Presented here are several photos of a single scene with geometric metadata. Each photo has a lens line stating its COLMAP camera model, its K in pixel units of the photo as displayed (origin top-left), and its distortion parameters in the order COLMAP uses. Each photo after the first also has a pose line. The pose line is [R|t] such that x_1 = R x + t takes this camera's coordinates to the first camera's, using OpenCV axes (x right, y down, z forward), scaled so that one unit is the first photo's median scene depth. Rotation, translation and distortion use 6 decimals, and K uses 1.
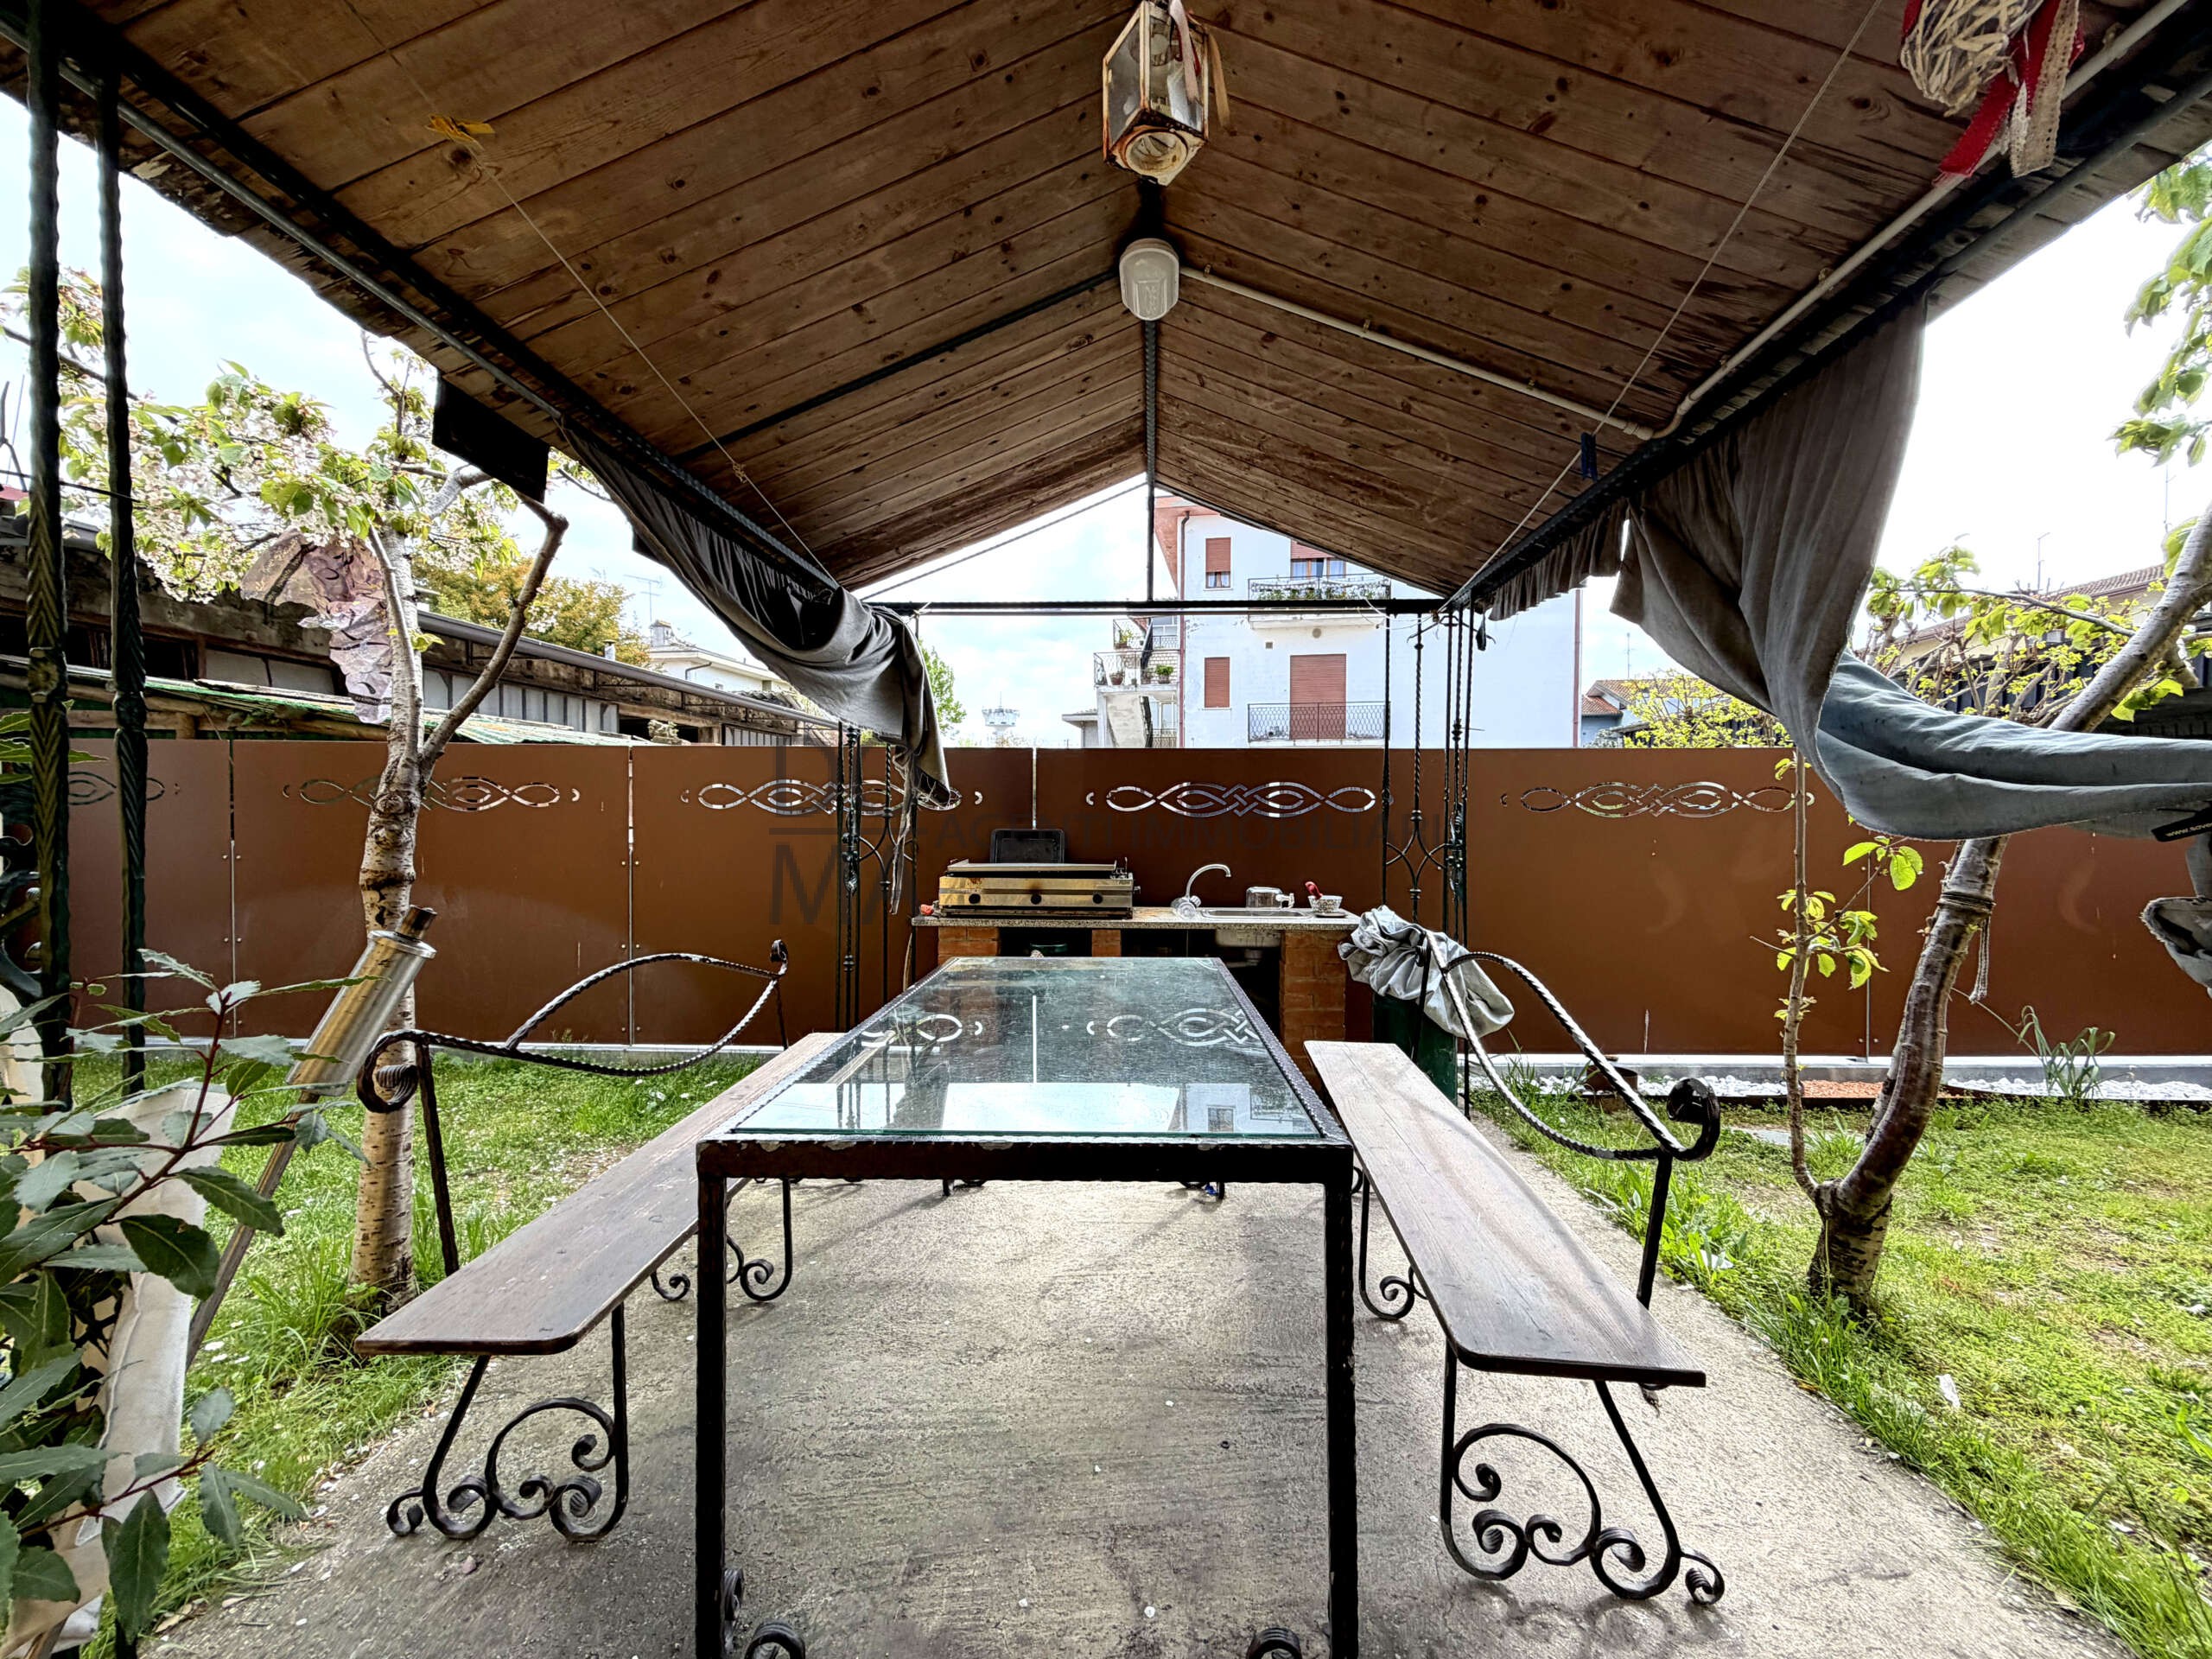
lens RADIAL K [[875.5, 0, 1099.9], [0, 875.5, 829.4], [0, 0, 1]] dist [-0.000764, 0.000009]
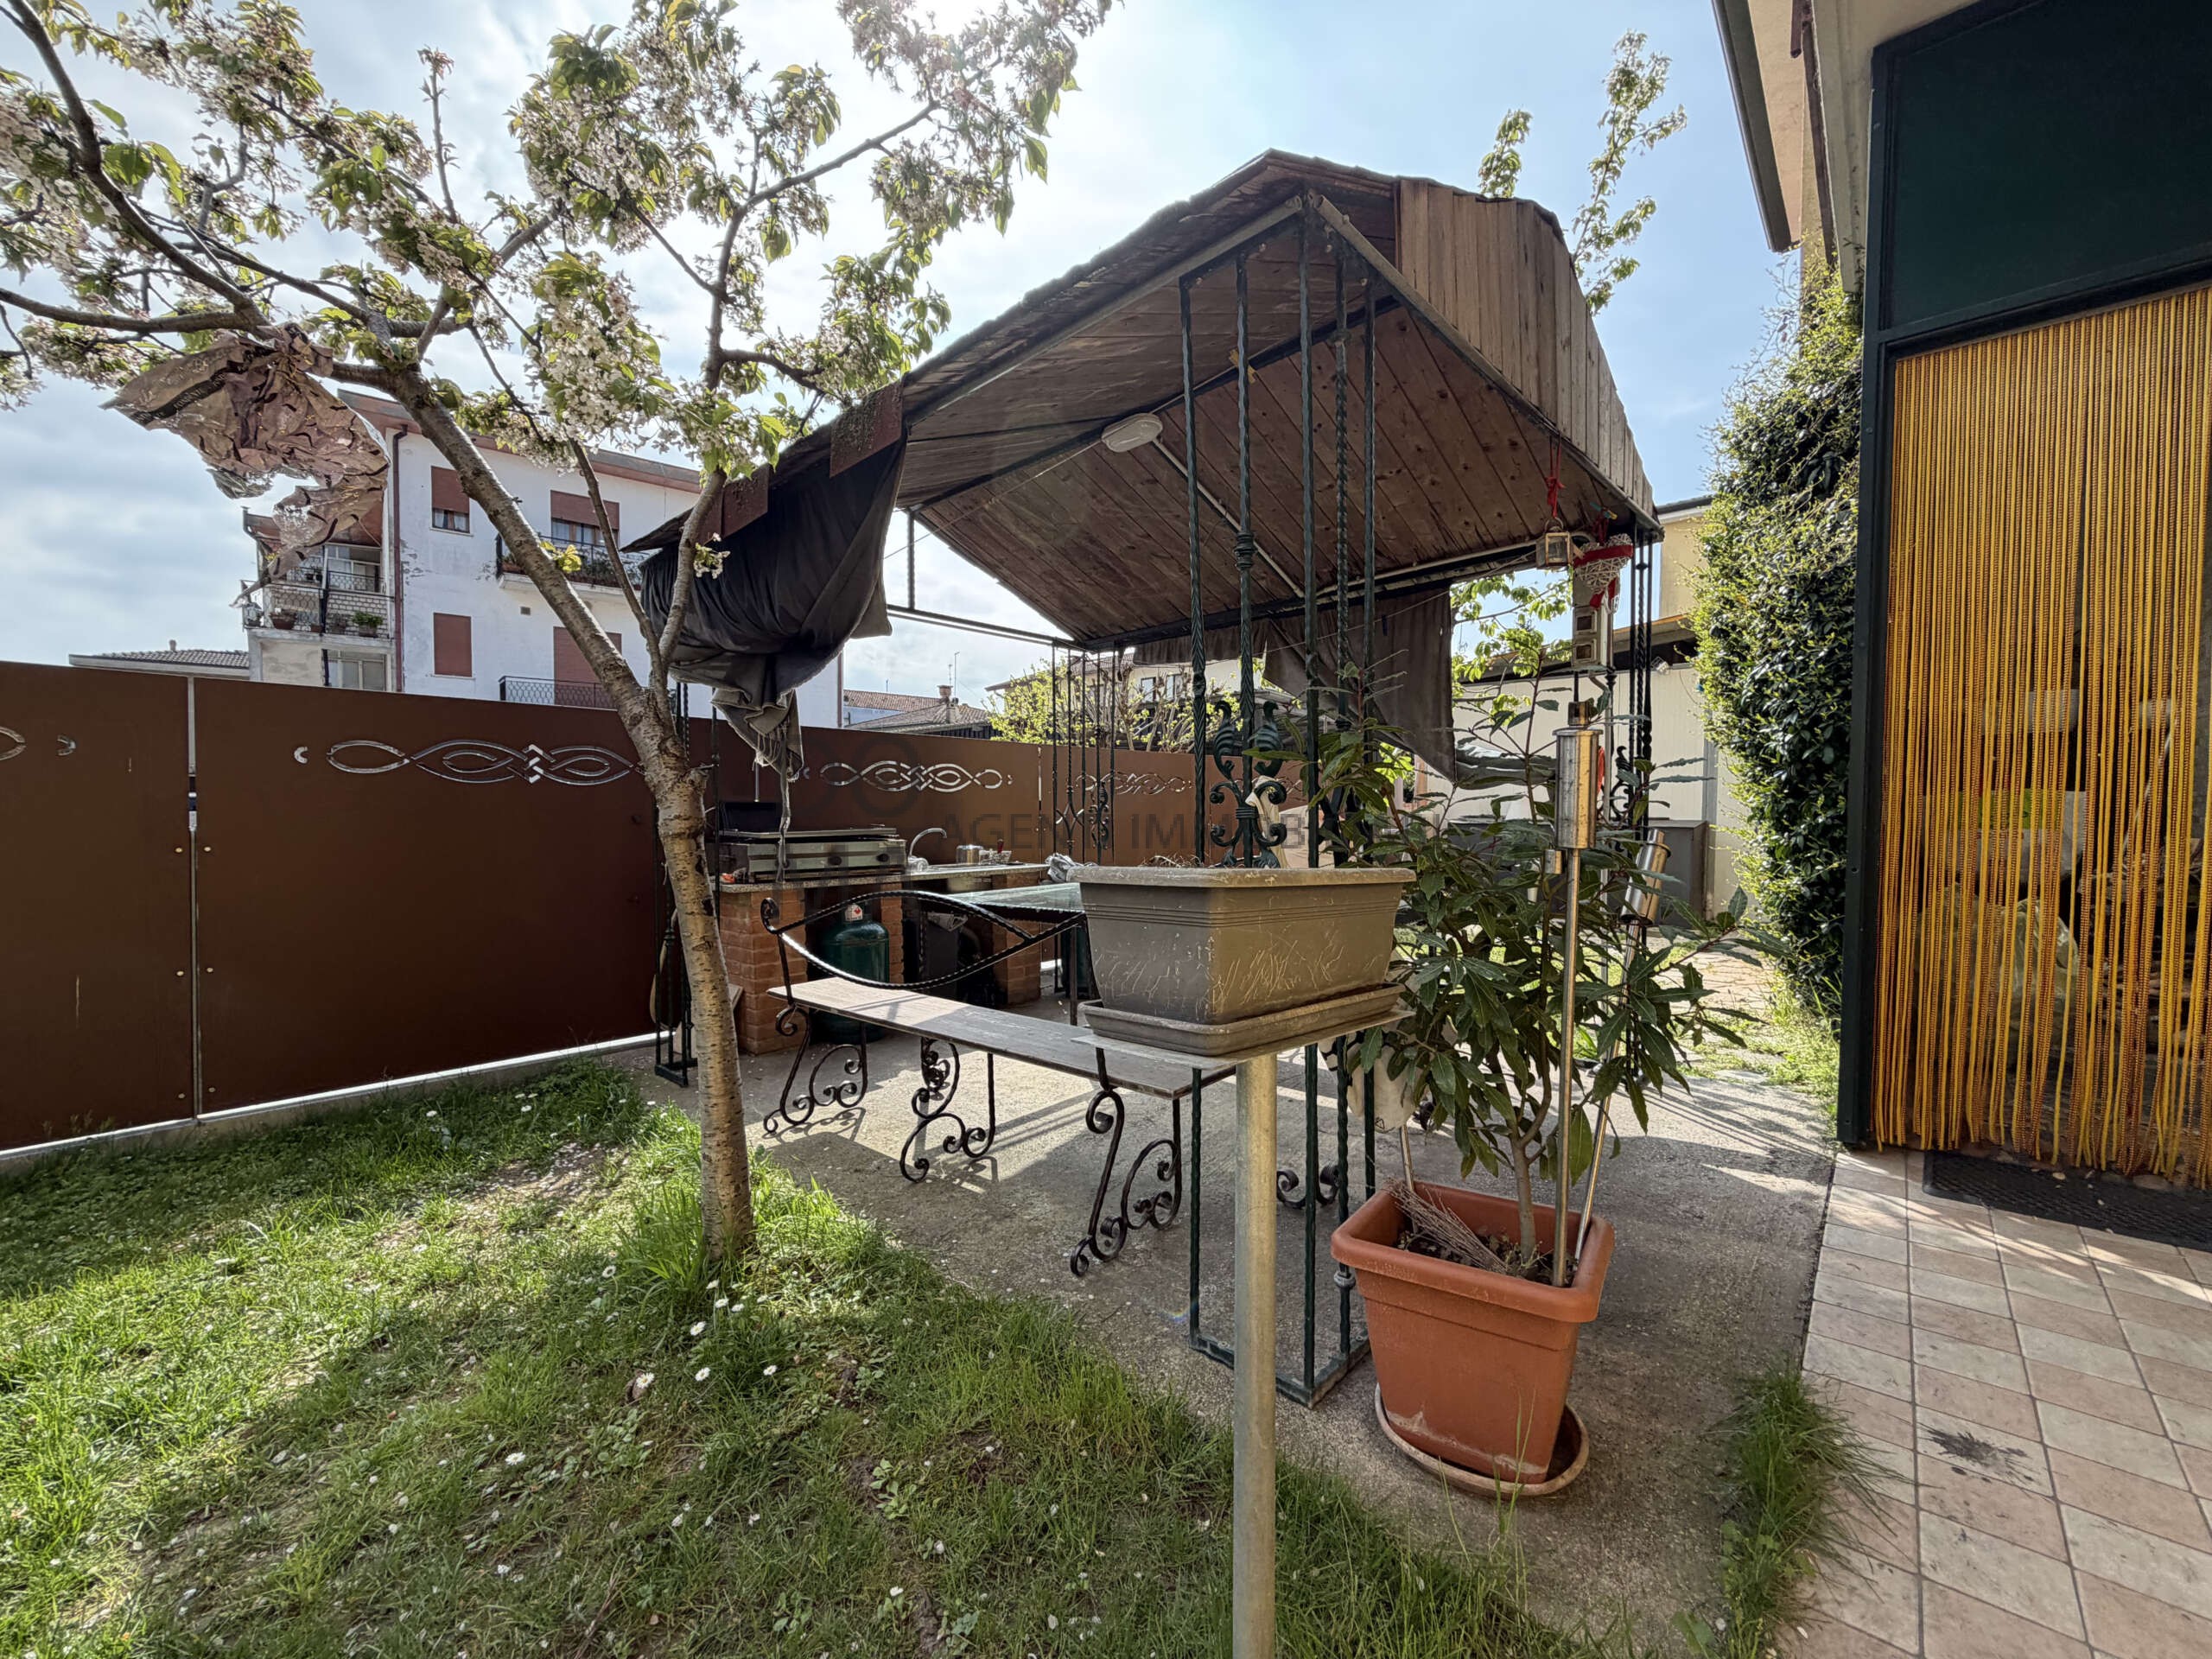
lens RADIAL K [[887.0, 0, 1094.1], [0, 887.0, 827.7], [0, 0, 1]] dist [-0.002038, -0.000433]
pose [[0.655546, -0.021903, 0.754837, -0.711896], [0.019127, 0.999740, 0.012398, 0.030132], [-0.754913, 0.006310, 0.655795, 0.022207]]
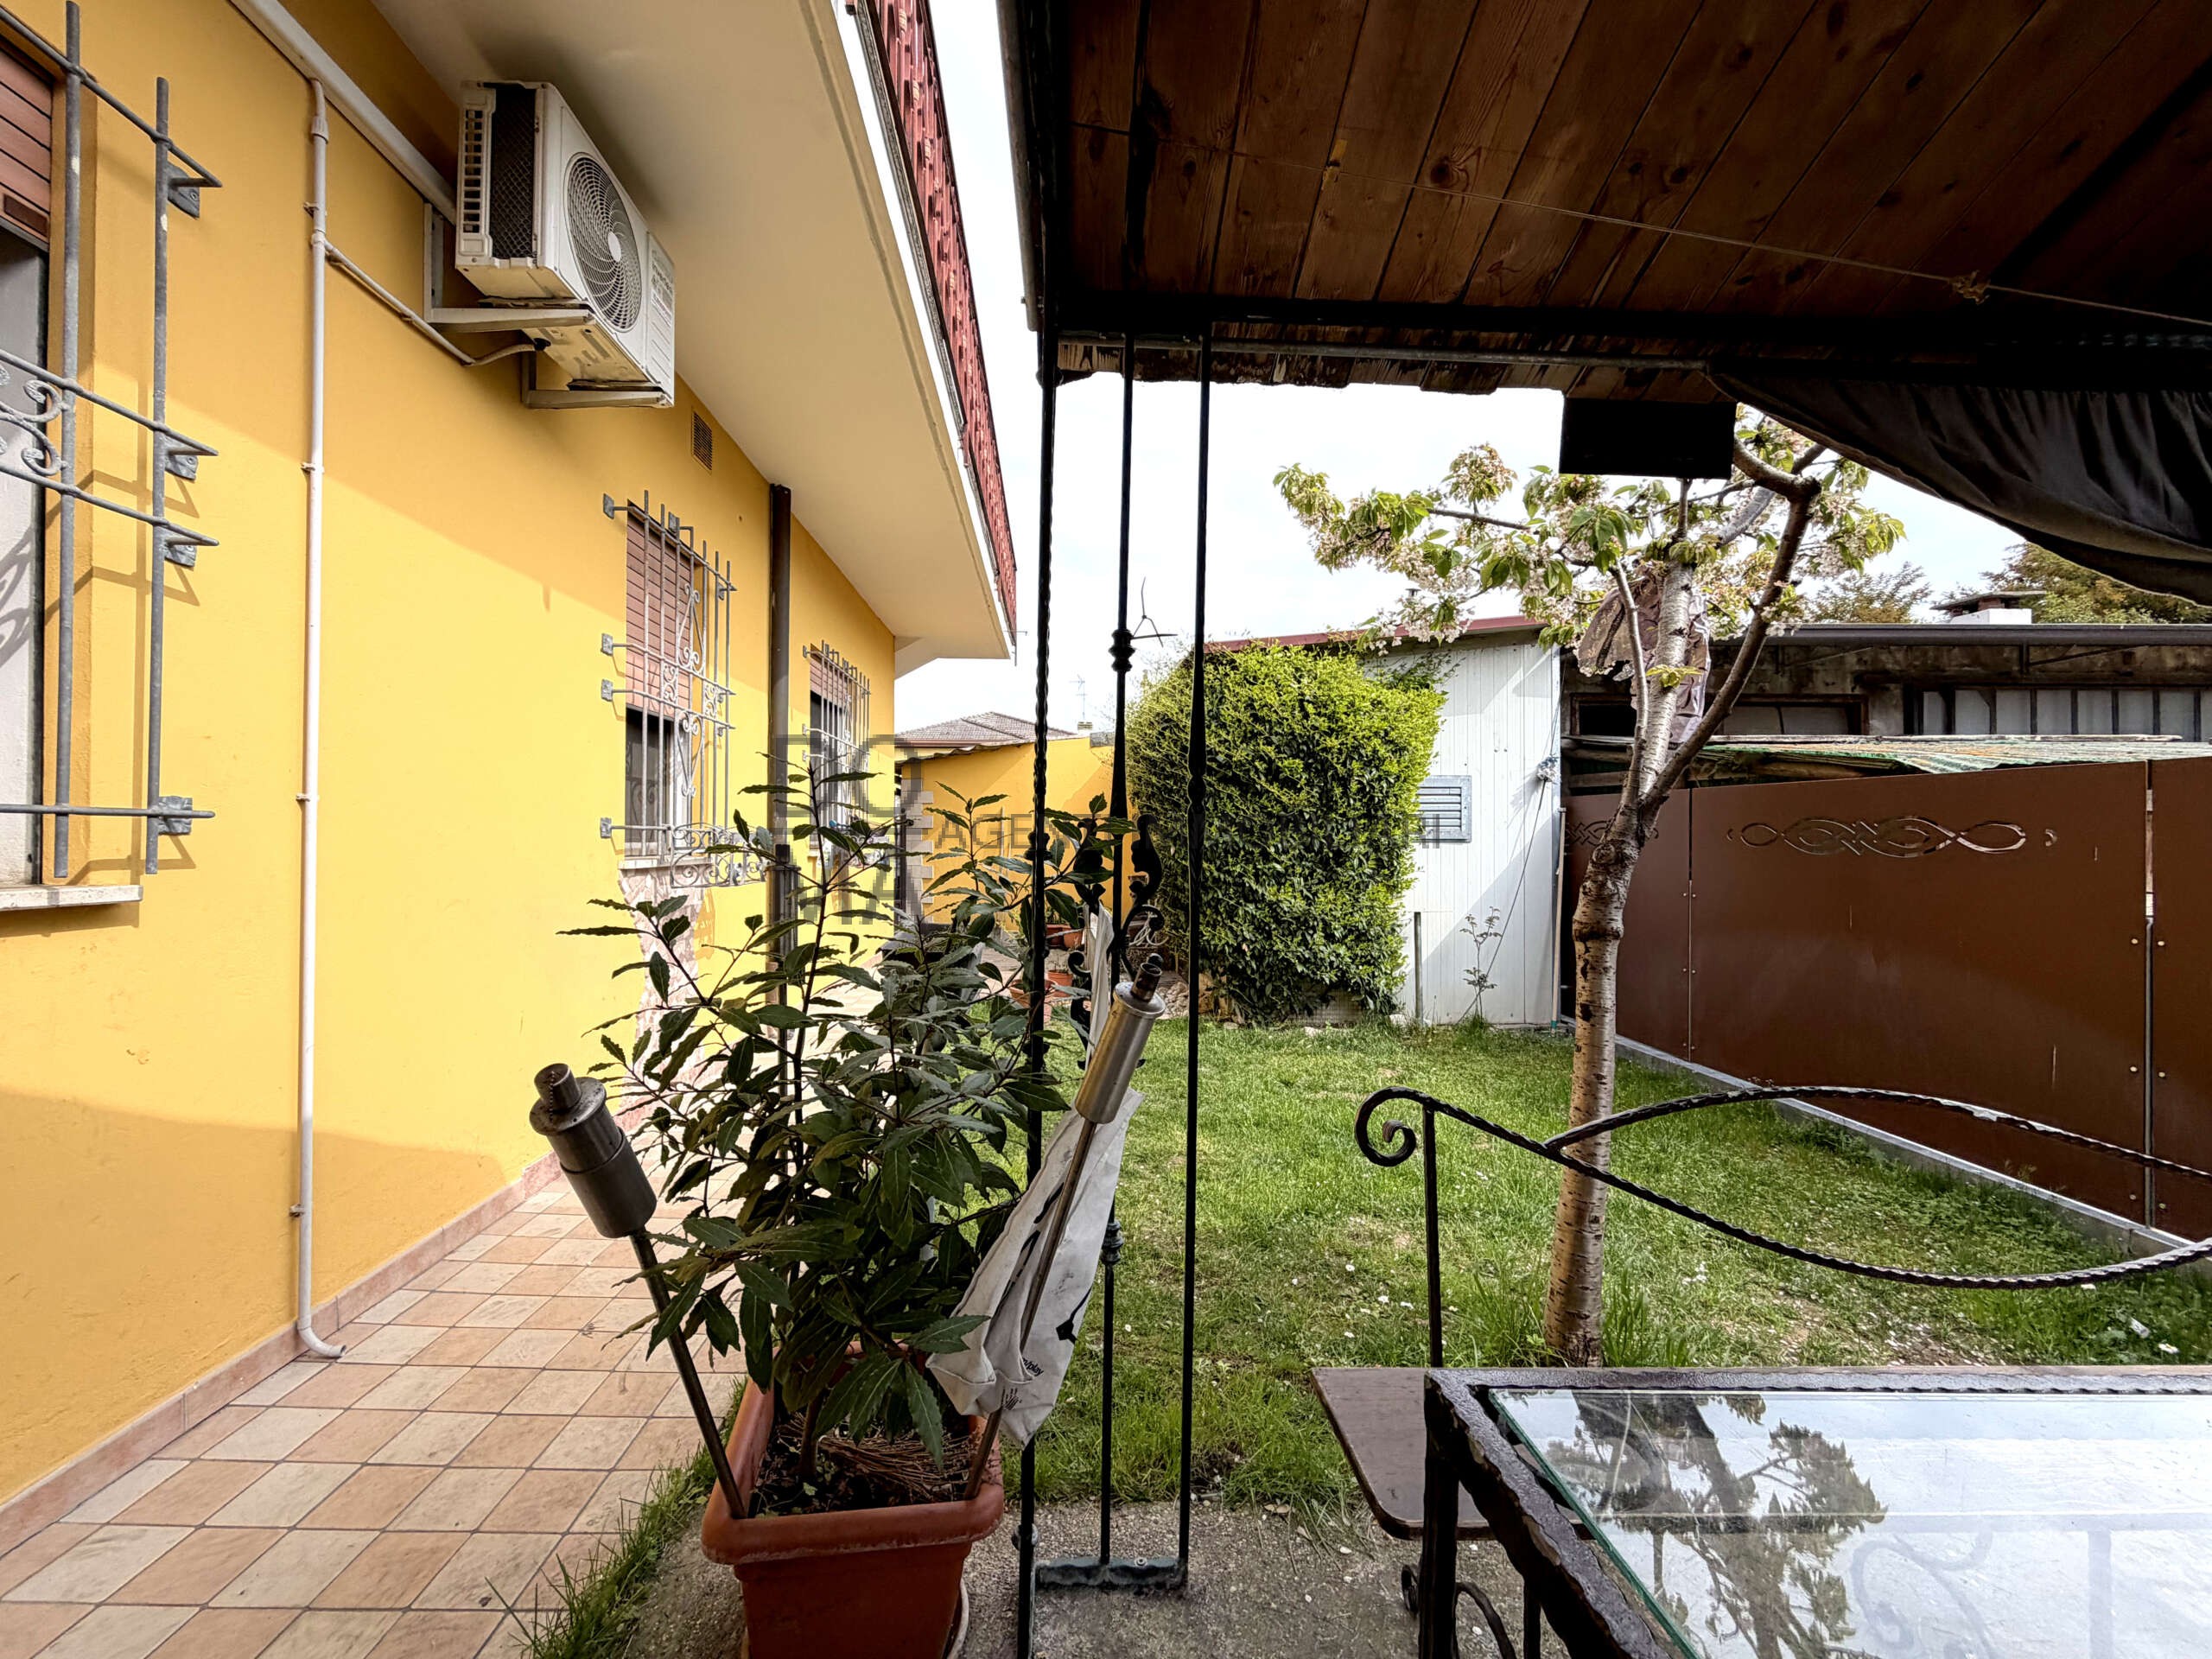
lens RADIAL K [[876.2, 0, 1091.2], [0, 876.2, 828.9], [0, 0, 1]] dist [-0.001101, -0.000002]
pose [[0.068882, -0.014243, -0.997523, 0.063278], [-0.029853, 0.999421, -0.016331, -0.013439], [0.997178, 0.030904, 0.068417, 0.209559]]
